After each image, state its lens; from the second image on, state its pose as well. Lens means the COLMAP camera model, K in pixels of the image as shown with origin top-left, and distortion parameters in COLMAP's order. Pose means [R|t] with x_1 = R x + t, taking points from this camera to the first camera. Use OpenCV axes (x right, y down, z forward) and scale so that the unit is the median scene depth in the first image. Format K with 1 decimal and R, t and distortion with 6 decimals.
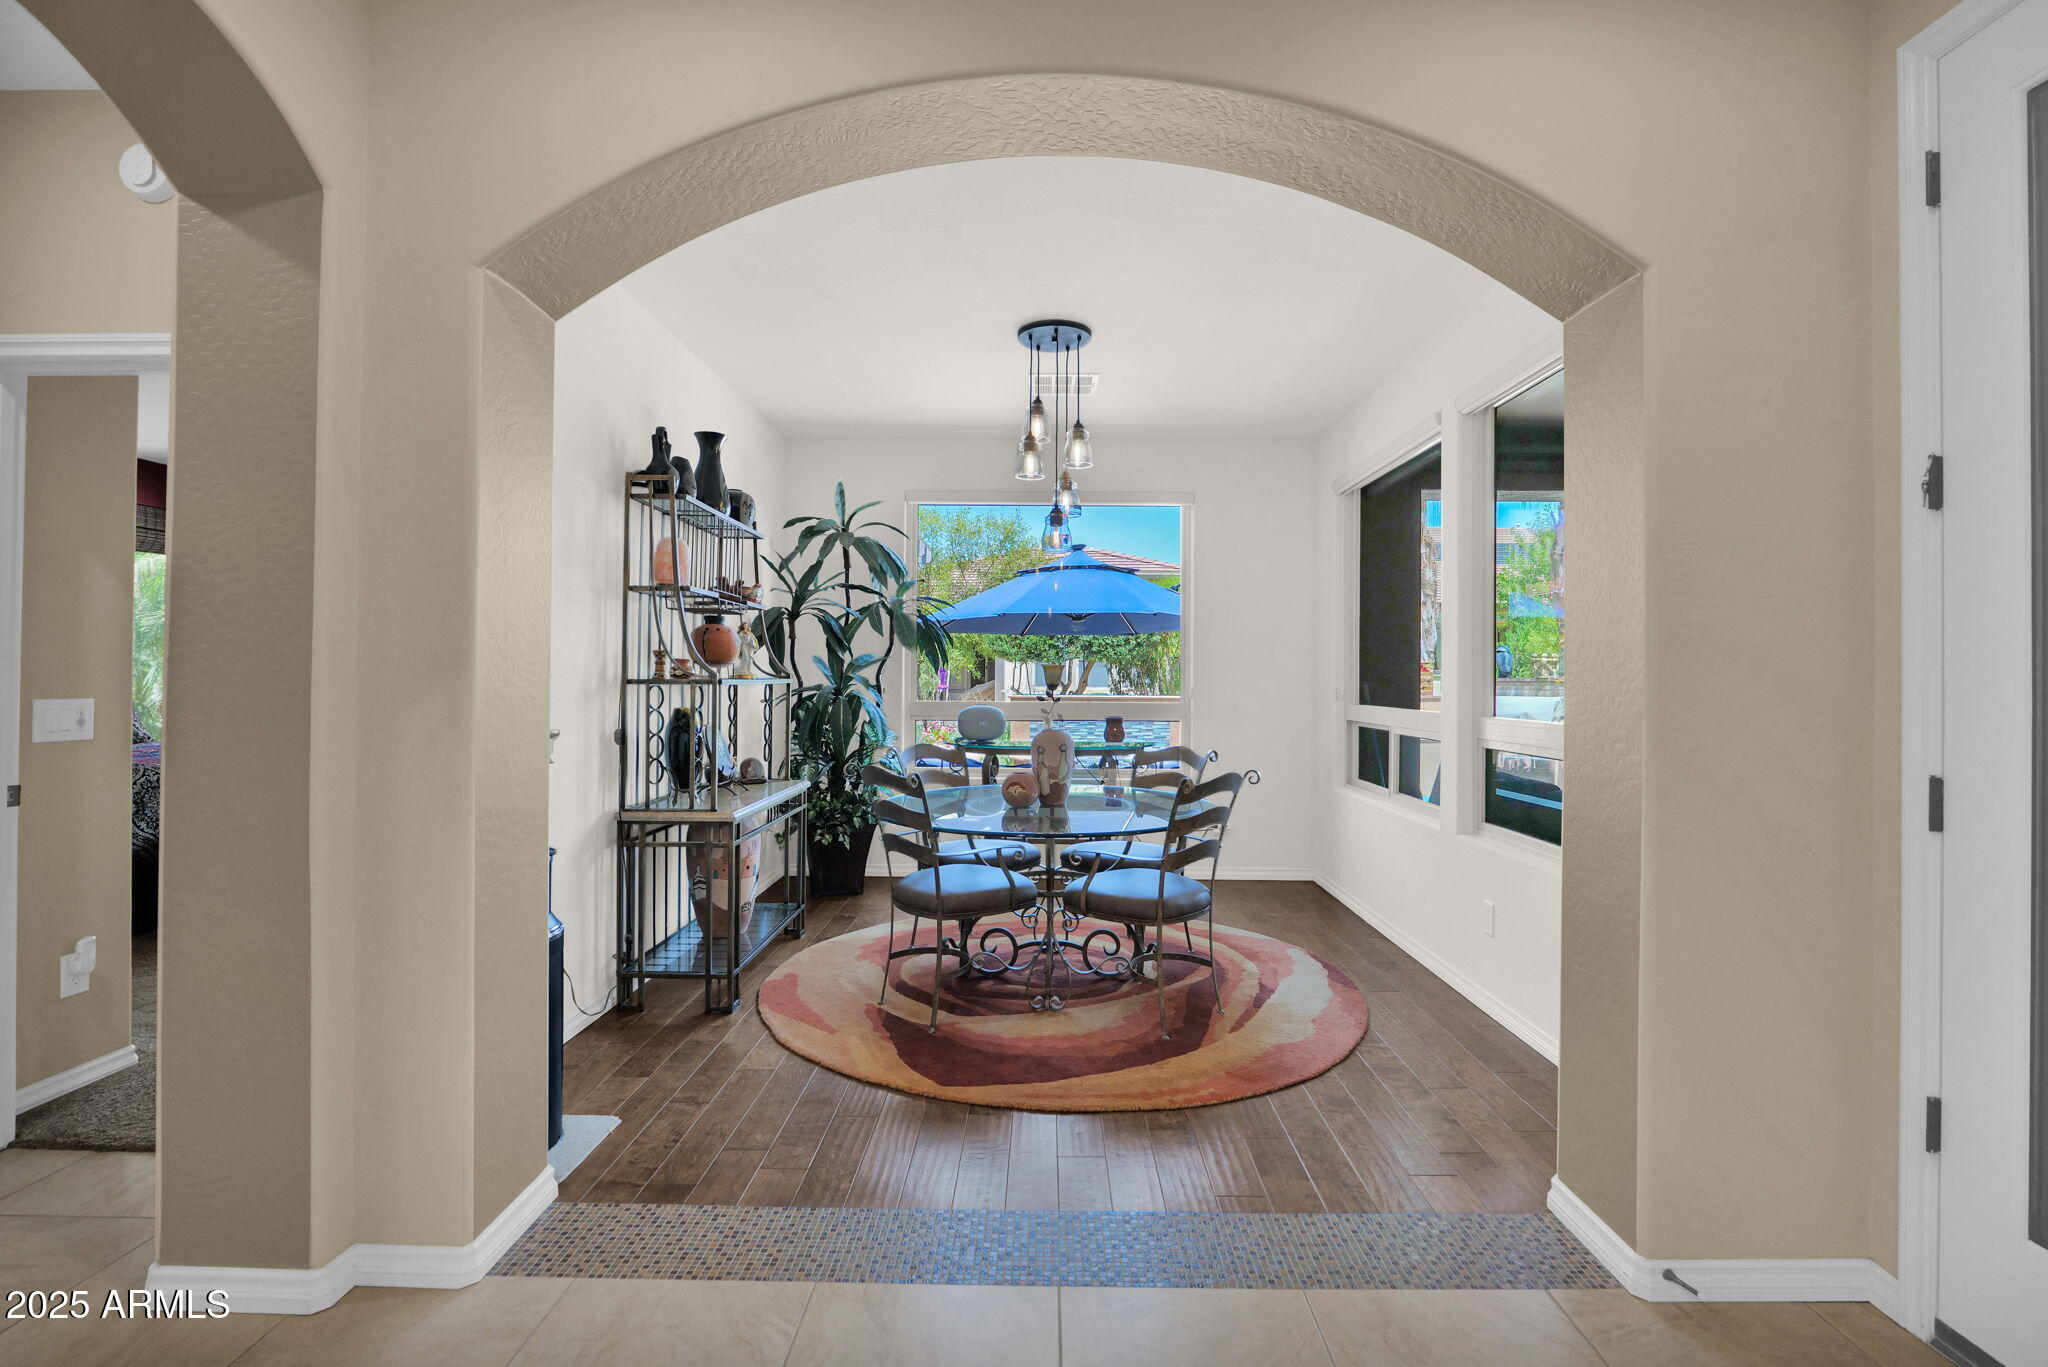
lens RADIAL K [[954.3, 0, 1043.4], [0, 954.3, 665.7], [0, 0, 1]] dist [-0.023856, 0.002199]
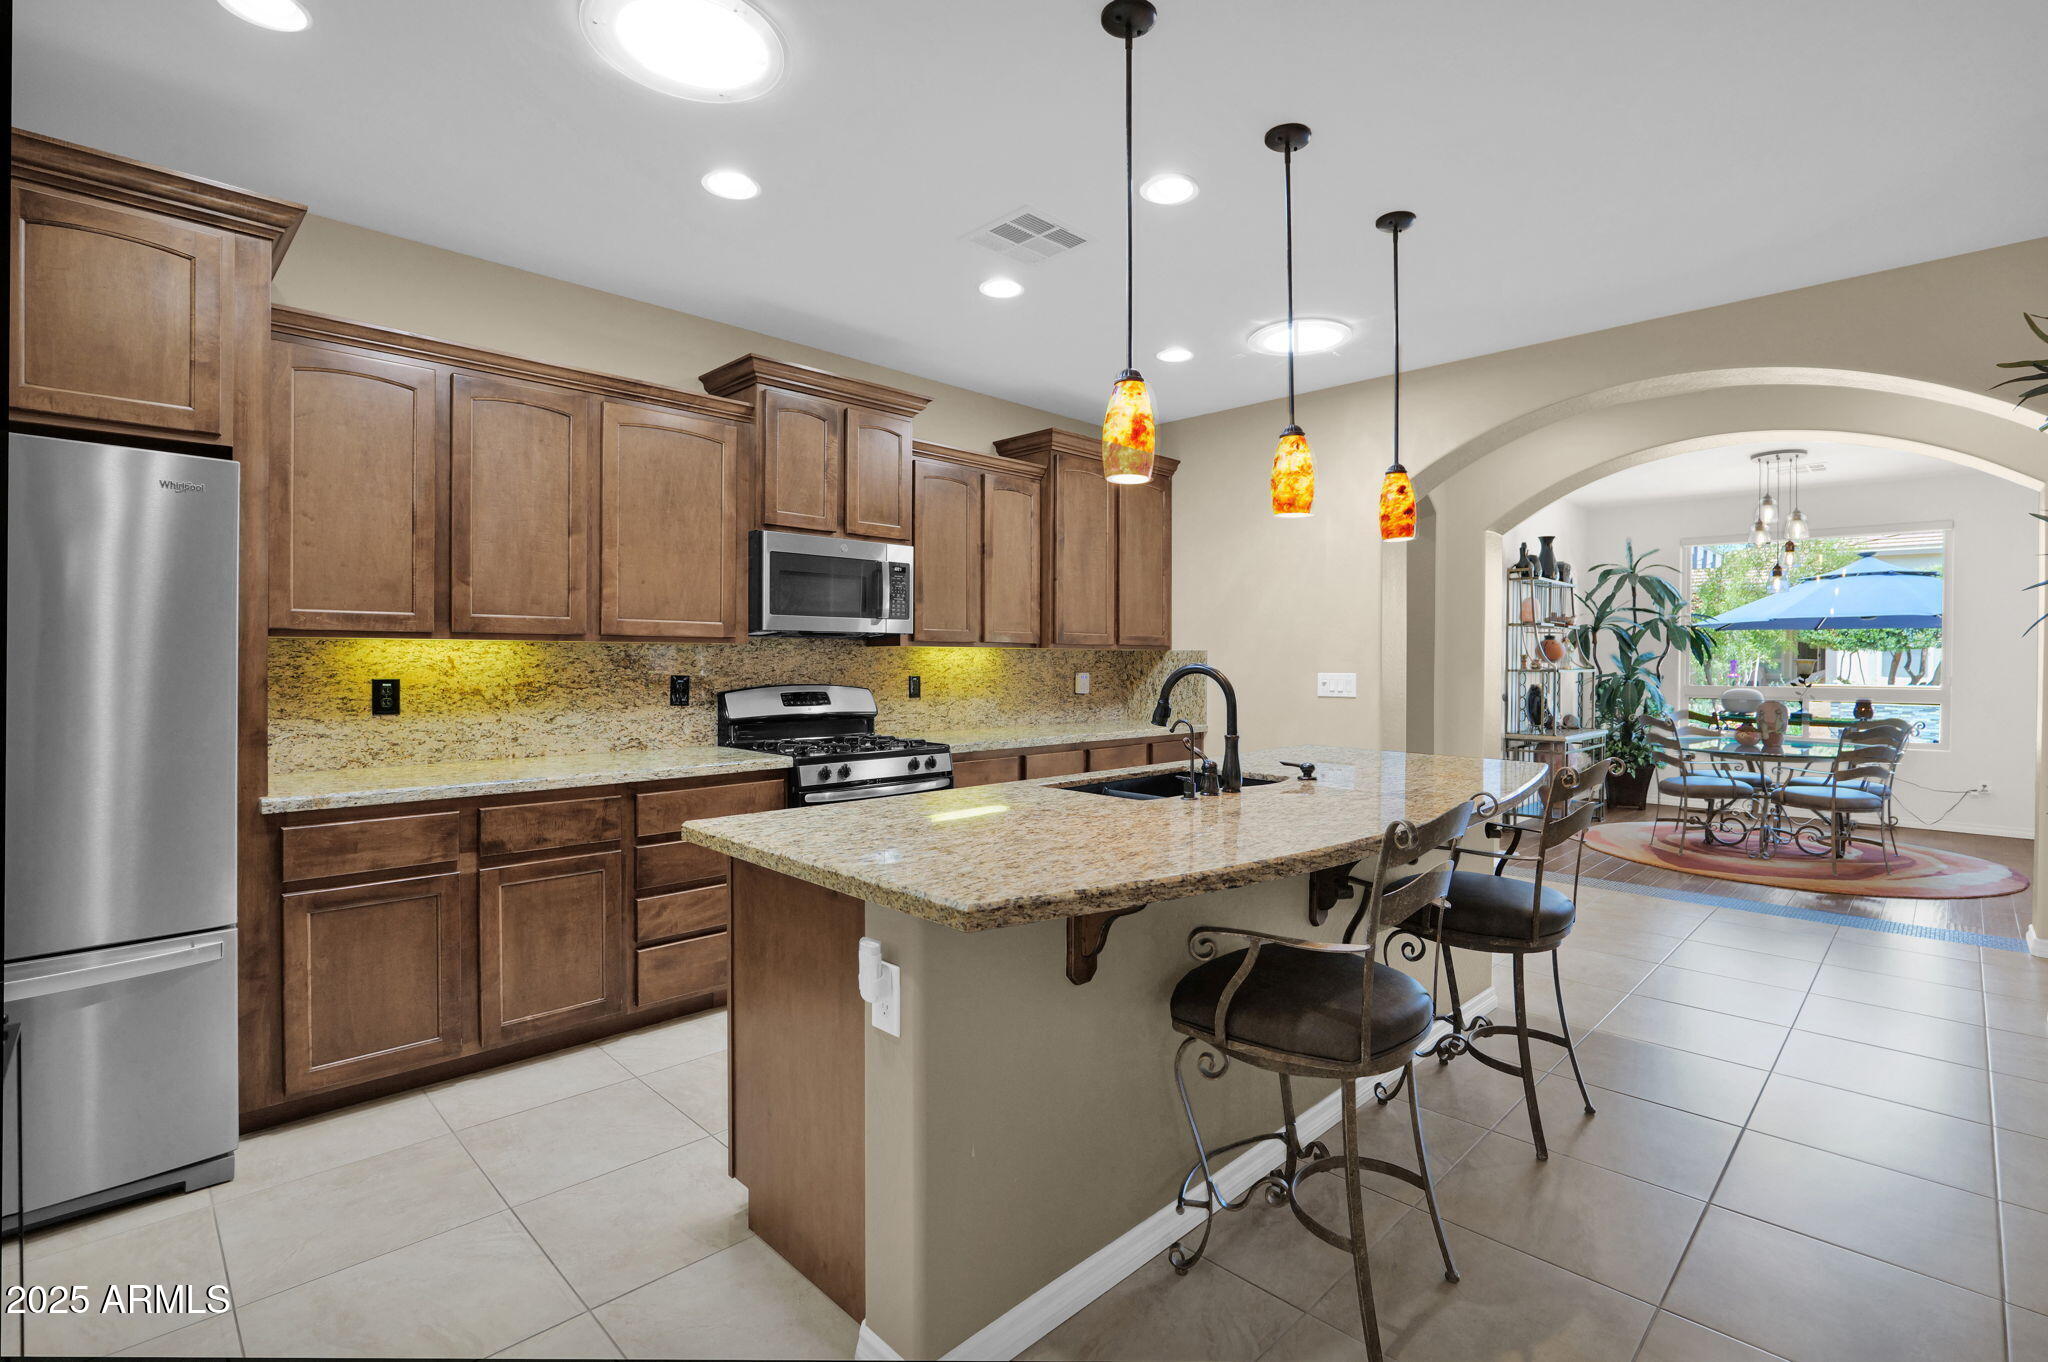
lens RADIAL K [[954.3, 0, 1029.0], [0, 954.3, 664.3], [0, 0, 1]] dist [-0.023856, 0.002199]
pose [[0.710736, 0.002702, -0.703453, 0.177777], [0.006219, 0.999929, 0.010124, -0.016188], [0.703431, -0.011570, 0.710669, -0.791641]]
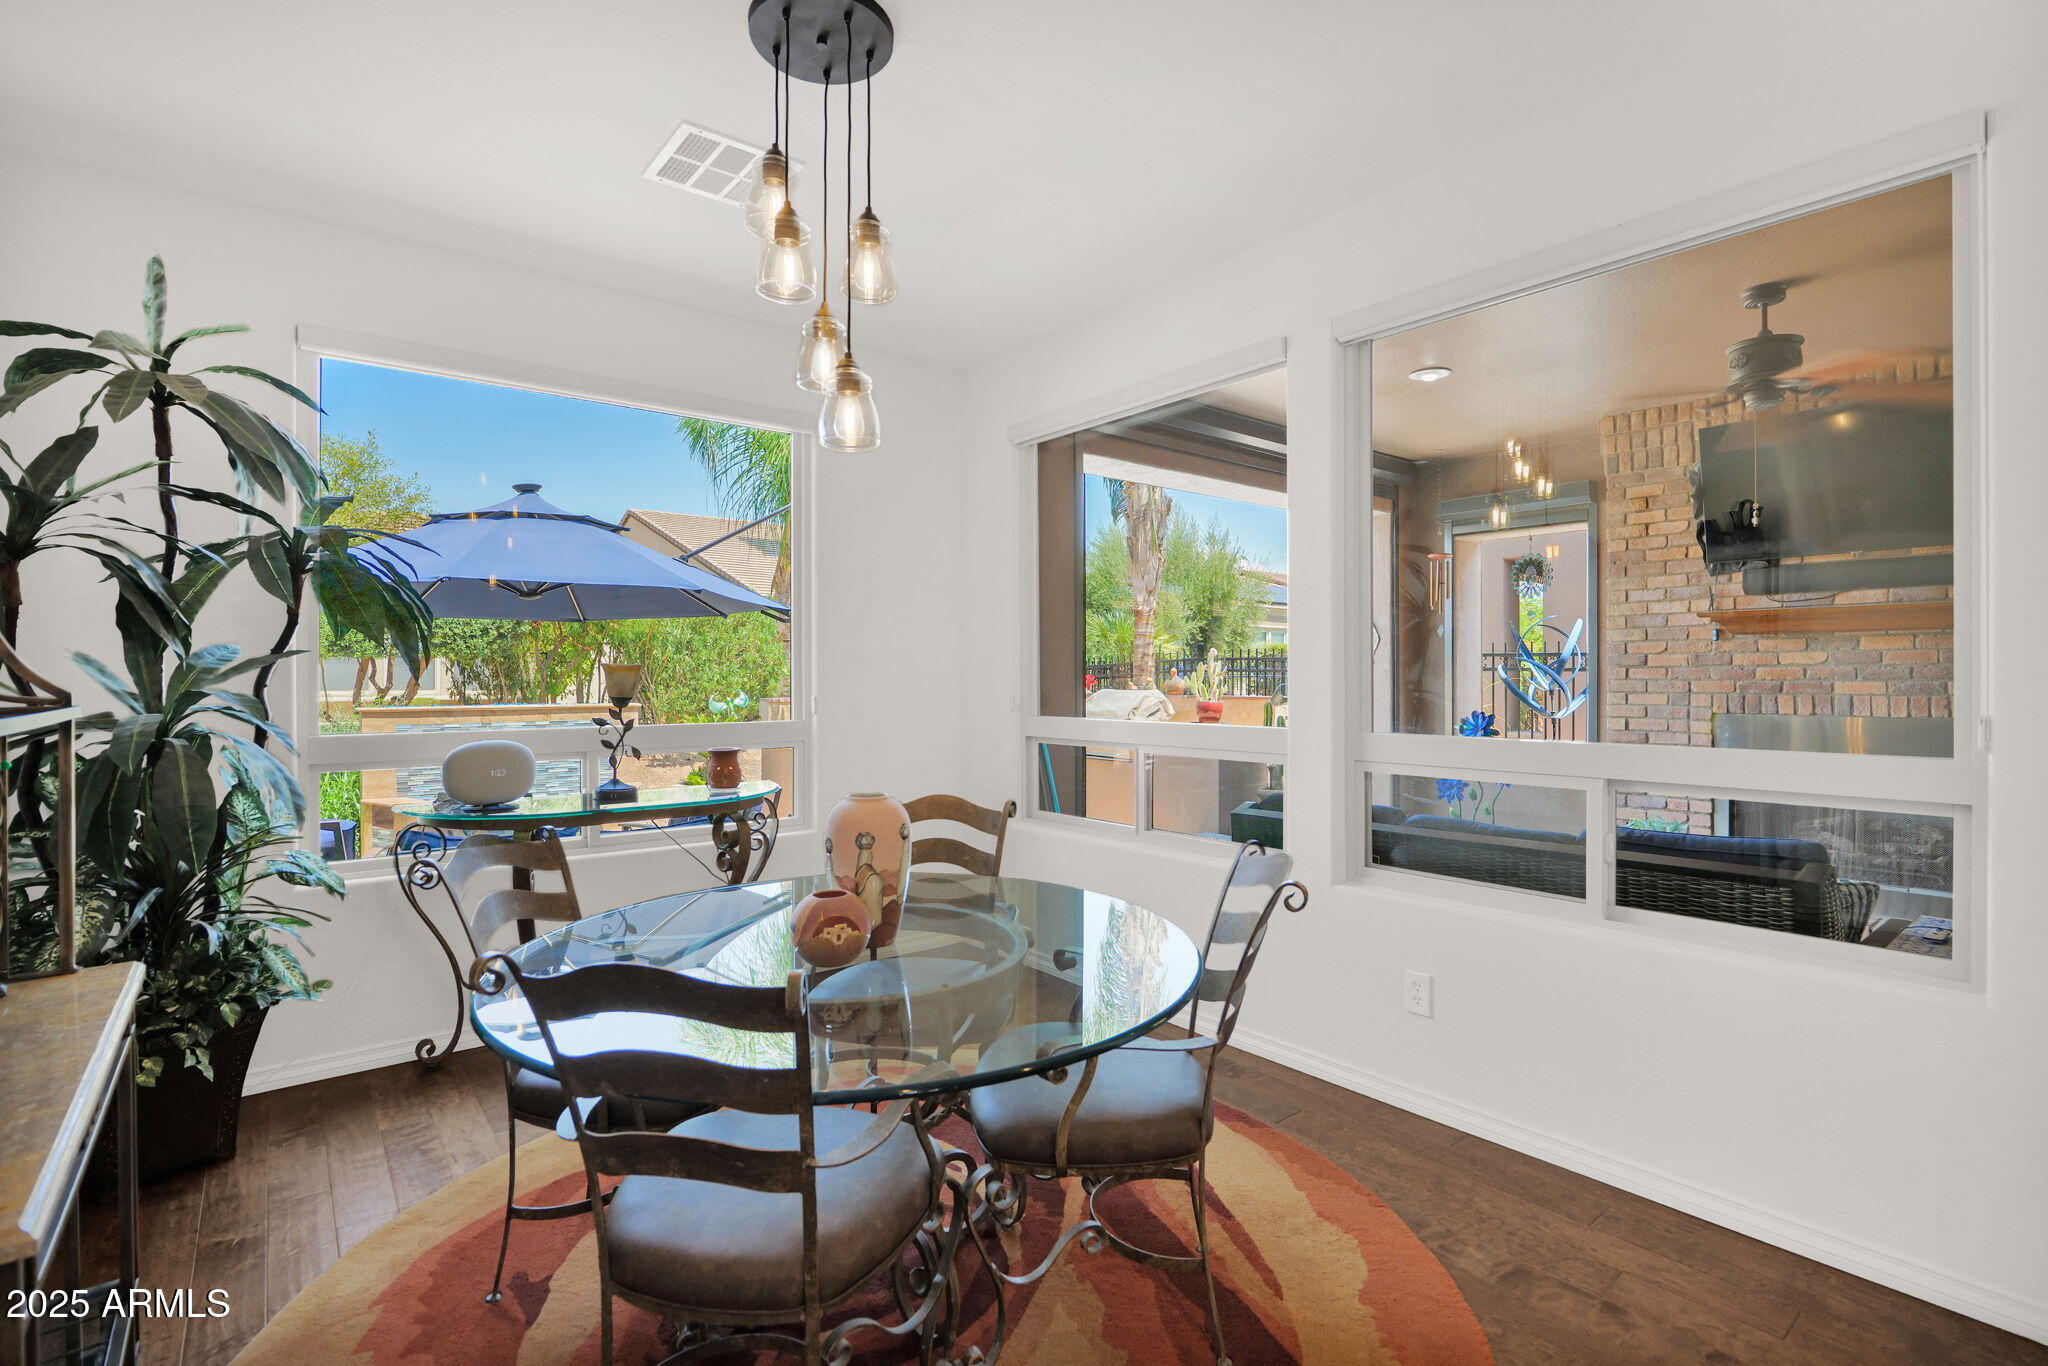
lens RADIAL K [[954.3, 0, 1035.4], [0, 954.3, 679.3], [0, 0, 1]] dist [-0.023856, 0.002199]
pose [[0.770973, -0.011391, 0.636766, -0.180160], [-0.000077, 0.999838, 0.017980, -0.002956], [-0.636868, -0.013911, 0.770847, 0.409996]]
